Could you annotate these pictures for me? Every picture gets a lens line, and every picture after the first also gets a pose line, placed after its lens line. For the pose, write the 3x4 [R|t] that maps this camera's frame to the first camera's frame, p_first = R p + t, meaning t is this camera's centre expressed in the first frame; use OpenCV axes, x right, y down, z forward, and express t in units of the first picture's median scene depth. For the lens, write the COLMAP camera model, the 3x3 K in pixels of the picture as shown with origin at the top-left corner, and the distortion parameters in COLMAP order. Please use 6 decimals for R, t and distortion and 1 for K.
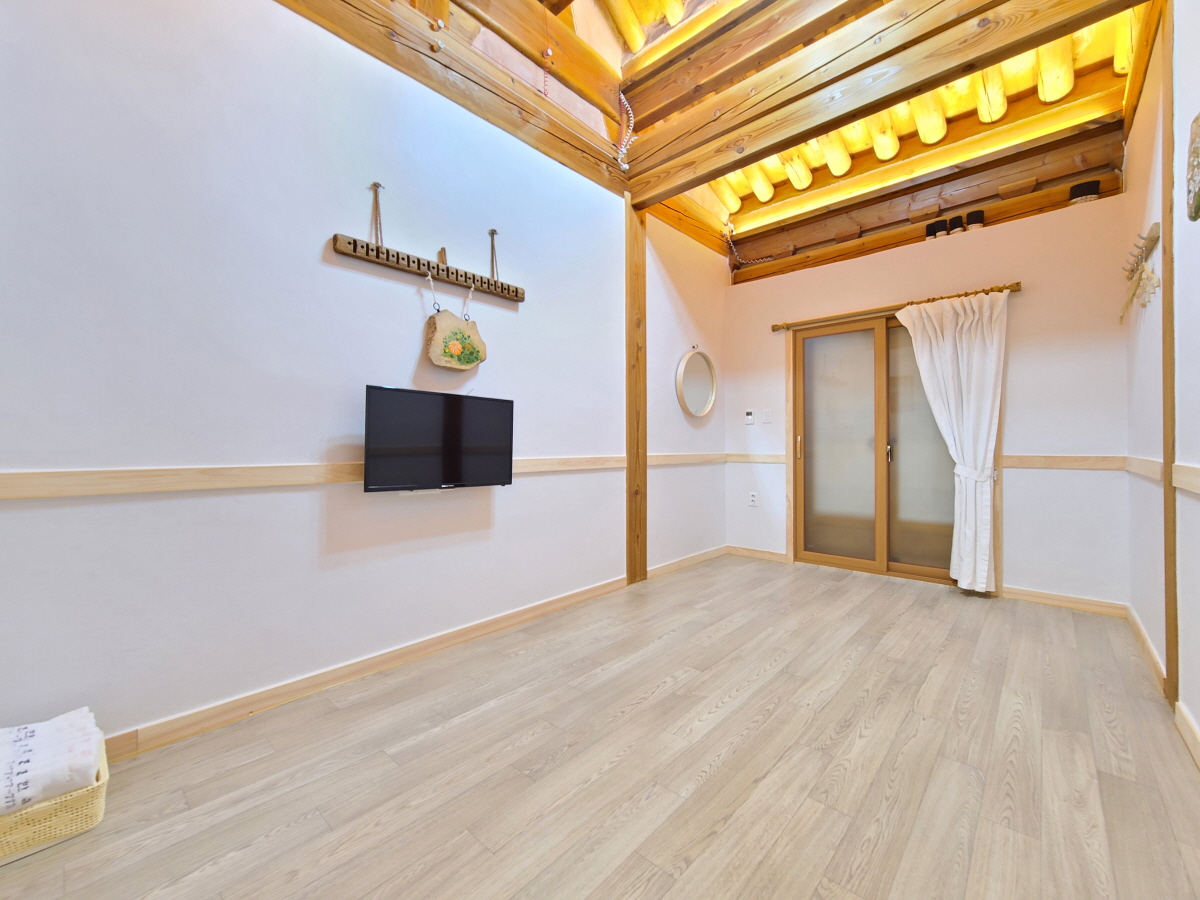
lens RADIAL K [[491.8, 0, 607.7], [0, 491.8, 443.7], [0, 0, 1]] dist [-0.001185, -0.000284]
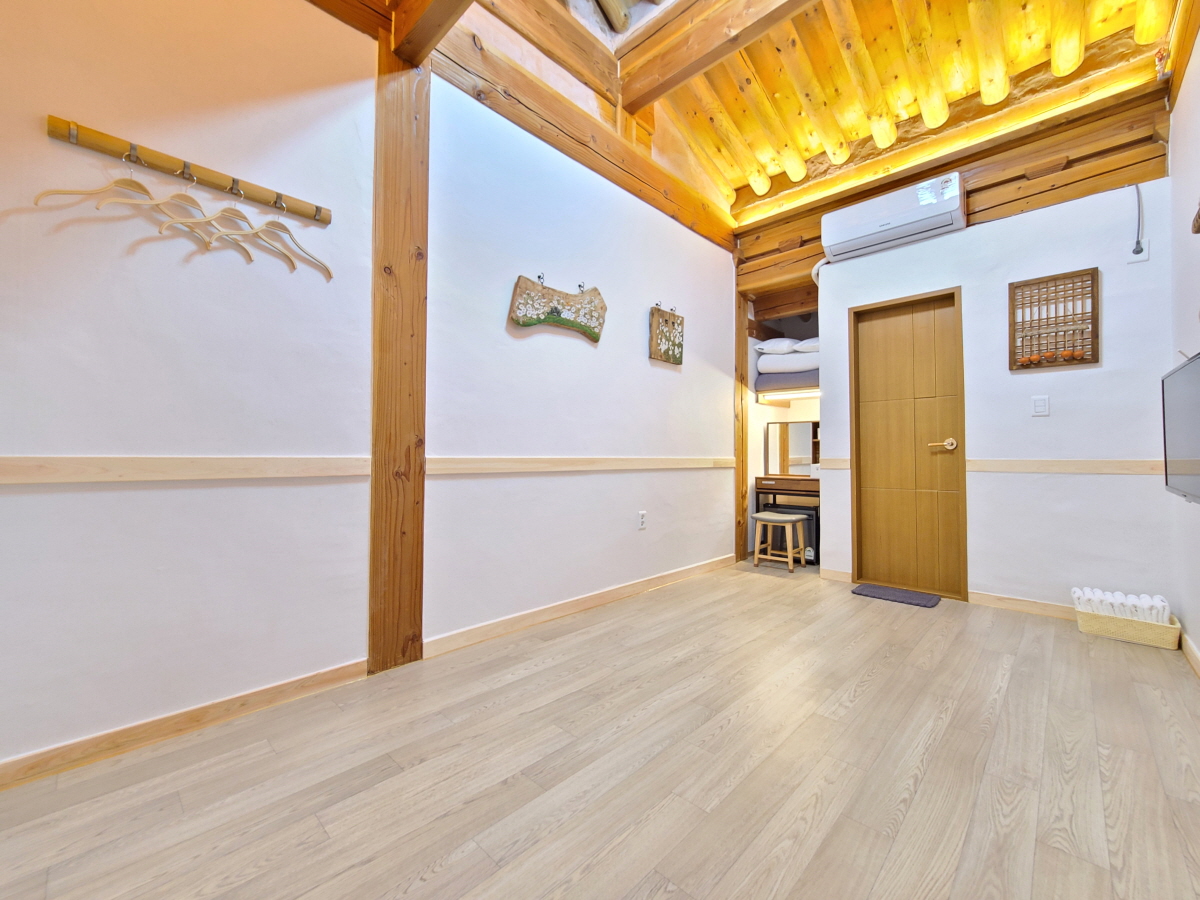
lens RADIAL K [[491.8, 0, 607.6], [0, 491.8, 443.7], [0, 0, 1]] dist [-0.001185, -0.000284]
pose [[-0.999696, -0.000506, 0.024635, 0.505545], [-0.001274, 0.999514, -0.031134, 0.035347], [-0.024608, -0.031156, -0.999212, 1.796970]]
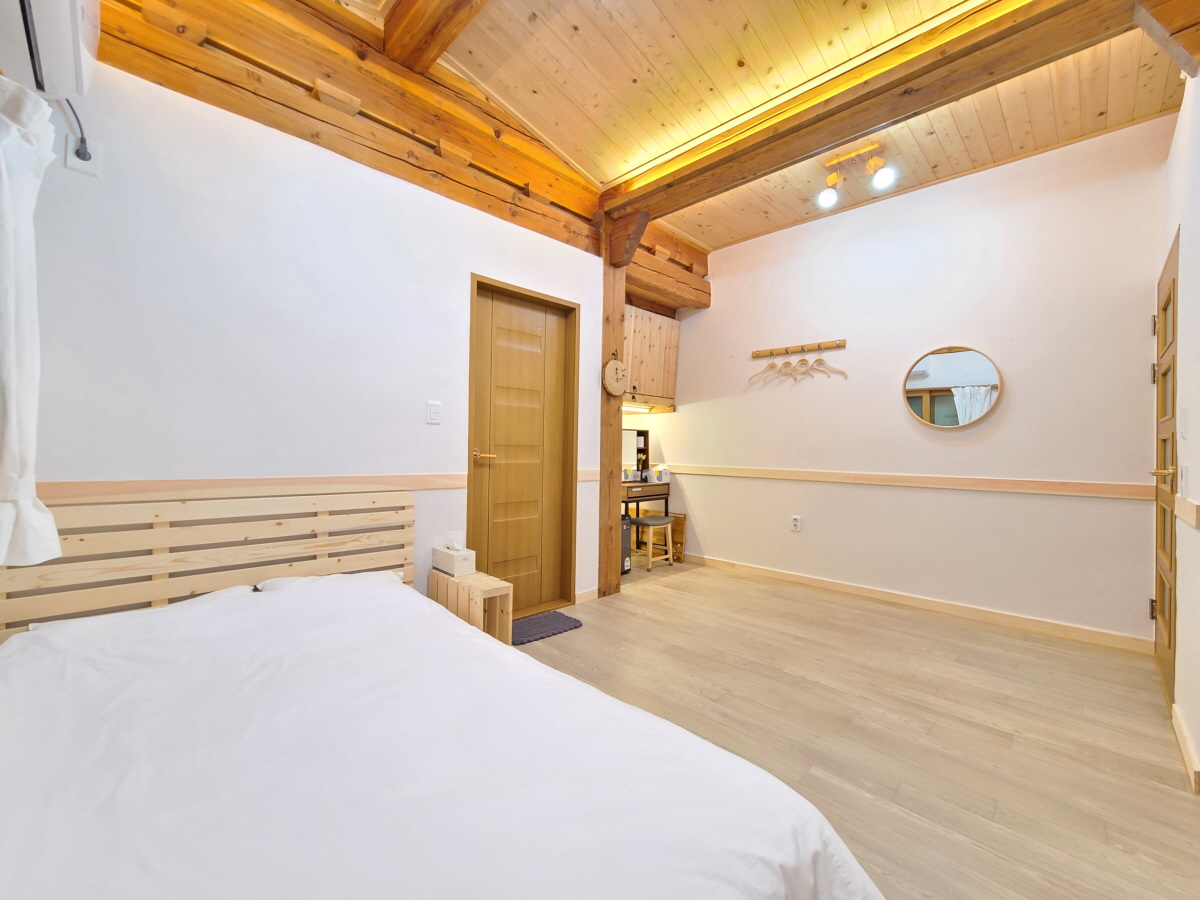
lens RADIAL K [[491.8, 0, 609.7], [0, 491.8, 443.4], [0, 0, 1]] dist [-0.001185, -0.000284]
pose [[-0.036436, -0.003501, -0.999330, 0.998800], [-0.010000, 0.999945, -0.003139, -0.037654], [0.999286, 0.009879, -0.036469, 1.067581]]
